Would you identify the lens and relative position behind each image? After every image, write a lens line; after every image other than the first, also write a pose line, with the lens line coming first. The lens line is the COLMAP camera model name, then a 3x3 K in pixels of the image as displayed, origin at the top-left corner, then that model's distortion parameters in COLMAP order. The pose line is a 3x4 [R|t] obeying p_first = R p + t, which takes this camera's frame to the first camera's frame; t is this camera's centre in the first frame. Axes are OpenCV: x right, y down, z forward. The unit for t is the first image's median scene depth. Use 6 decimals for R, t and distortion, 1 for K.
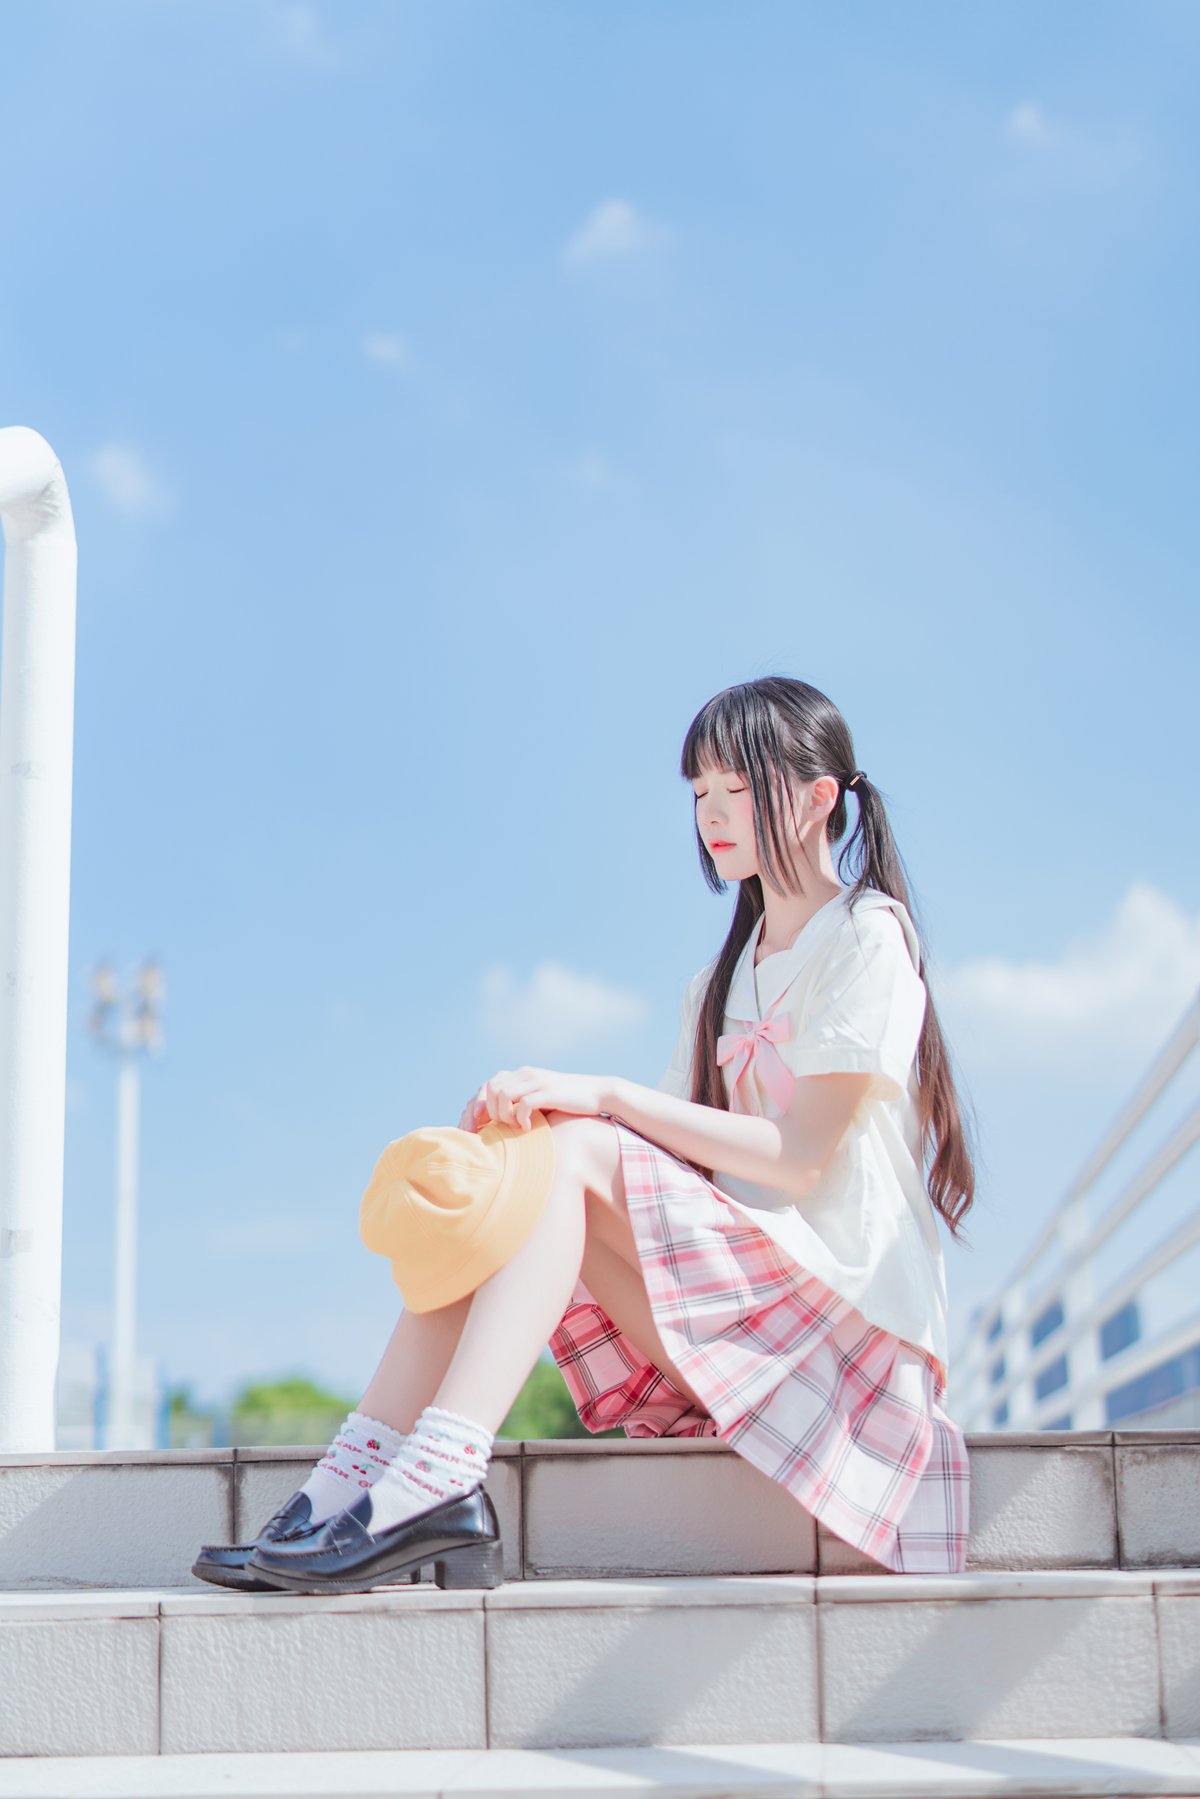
lens RADIAL K [[2621.8, 0, 605.7], [0, 2621.8, 900.3], [0, 0, 1]] dist [0.011591, 0.000000]
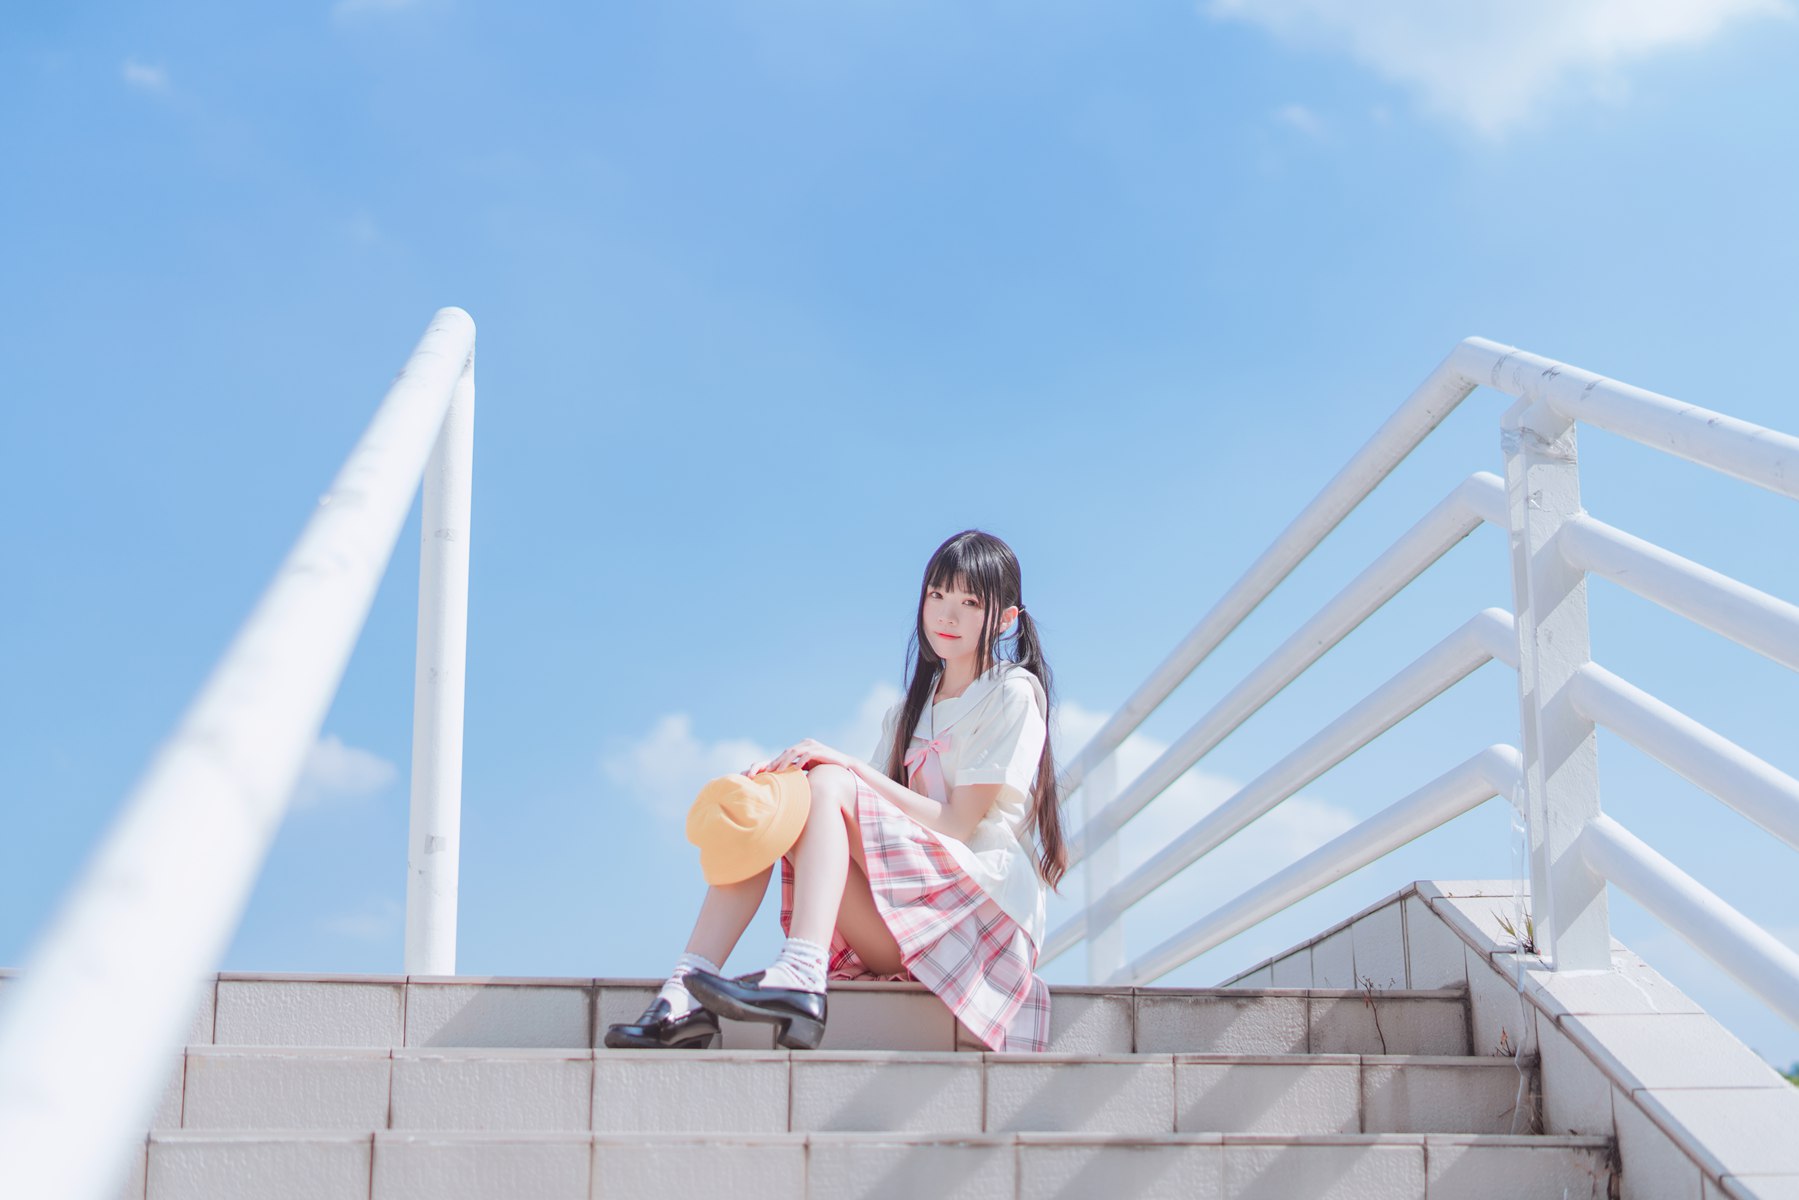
lens RADIAL K [[2621.8, 0, 901.2], [0, 2621.8, 604.6], [0, 0, 1]] dist [0.011591, 0.000000]
pose [[0.977005, 0.072723, 0.200429, -0.331963], [-0.066919, 0.997123, -0.035591, 0.033175], [-0.202441, 0.021360, 0.979062, -0.662797]]
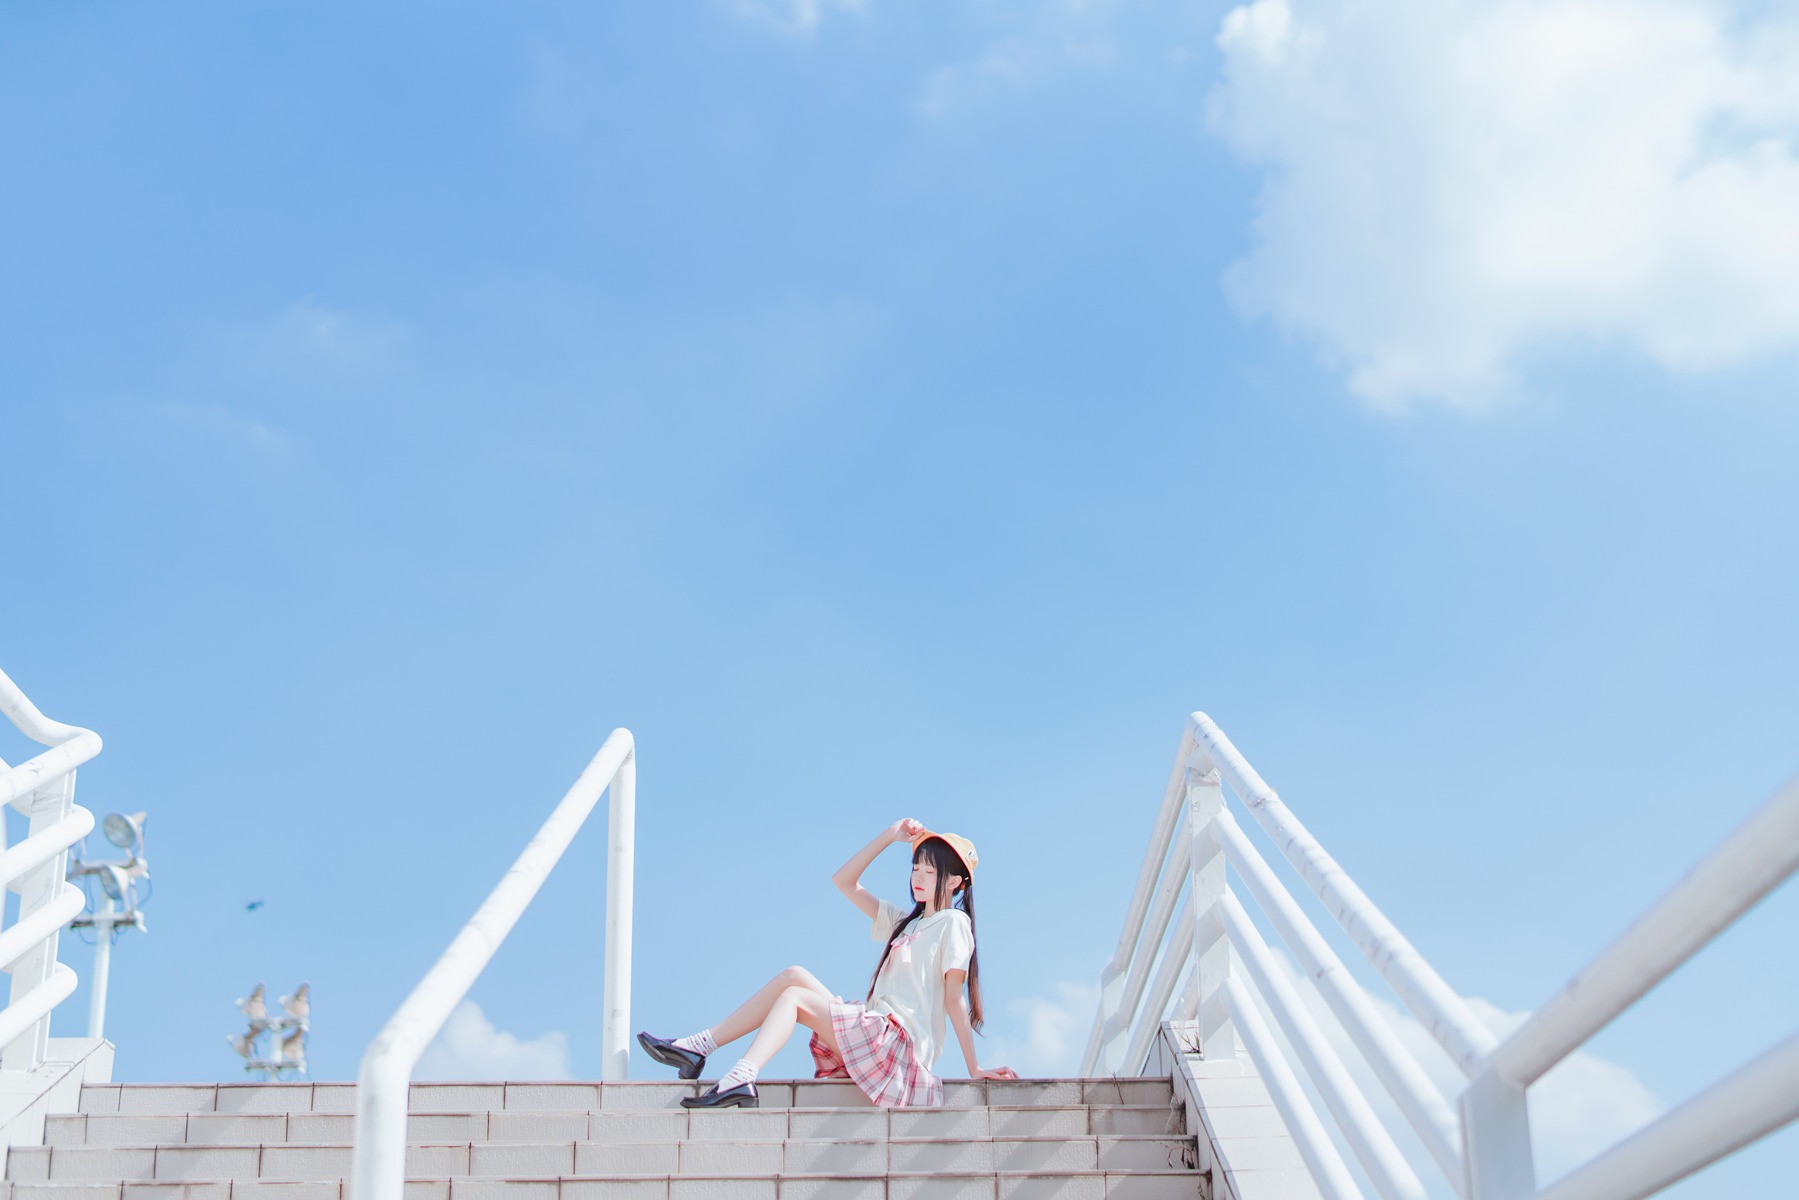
lens RADIAL K [[2621.8, 0, 899.9], [0, 2621.8, 609.1], [0, 0, 1]] dist [0.011591, 0.000000]
pose [[0.996378, 0.042790, 0.073479, -0.174836], [-0.032634, 0.990411, -0.134240, 0.080248], [-0.078519, 0.131356, 0.988221, -2.334996]]
